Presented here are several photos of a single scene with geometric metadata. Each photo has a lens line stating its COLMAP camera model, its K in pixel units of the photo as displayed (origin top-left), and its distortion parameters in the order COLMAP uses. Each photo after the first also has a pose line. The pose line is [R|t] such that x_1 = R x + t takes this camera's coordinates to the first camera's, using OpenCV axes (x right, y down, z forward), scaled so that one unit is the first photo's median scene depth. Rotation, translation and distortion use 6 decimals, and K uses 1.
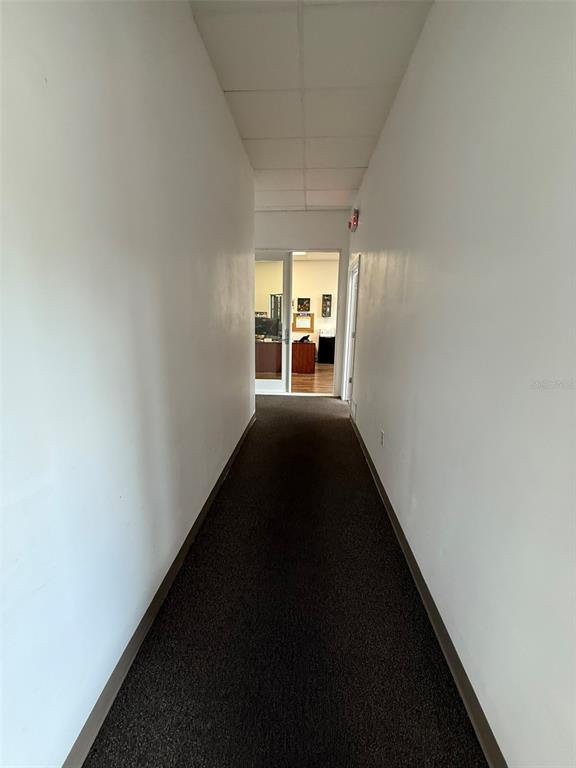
lens RADIAL K [[305.3, 0, 289.1], [0, 305.3, 382.0], [0, 0, 1]] dist [-0.000027, 0.000001]
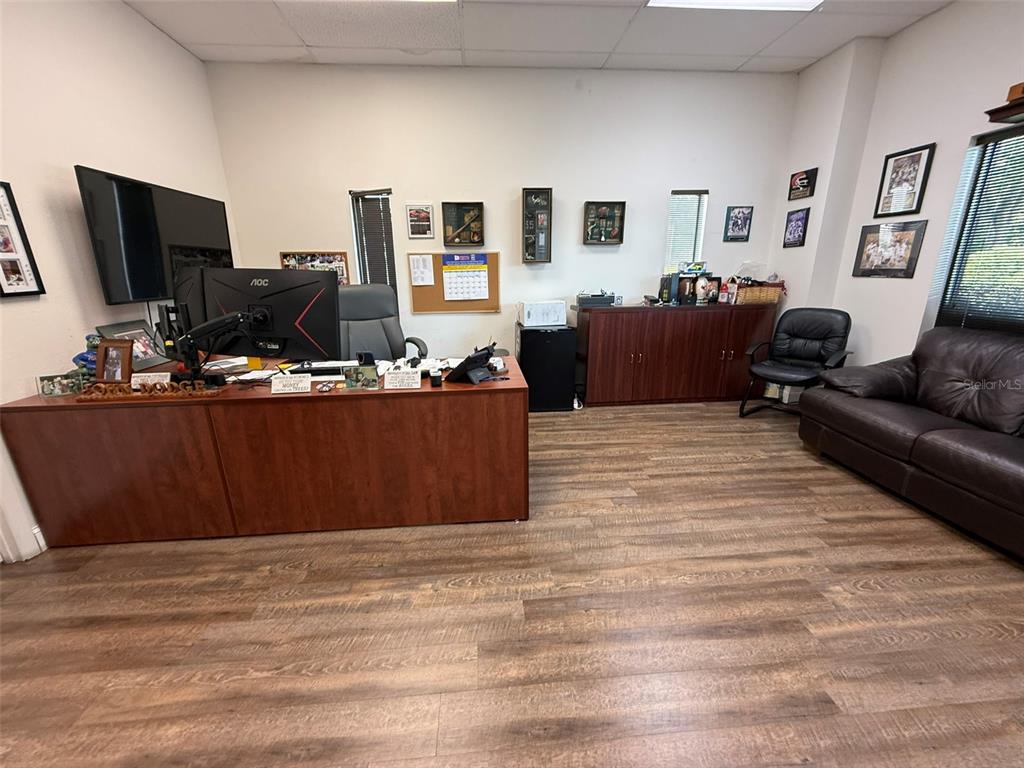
lens RADIAL K [[407.1, 0, 507.7], [0, 407.1, 384.9], [0, 0, 1]] dist [-0.000027, 0.000001]
pose [[0.990154, -0.064675, 0.124150, 0.030417], [0.056289, 0.995964, 0.069911, -0.118250], [-0.128170, -0.062235, 0.989798, 0.577193]]
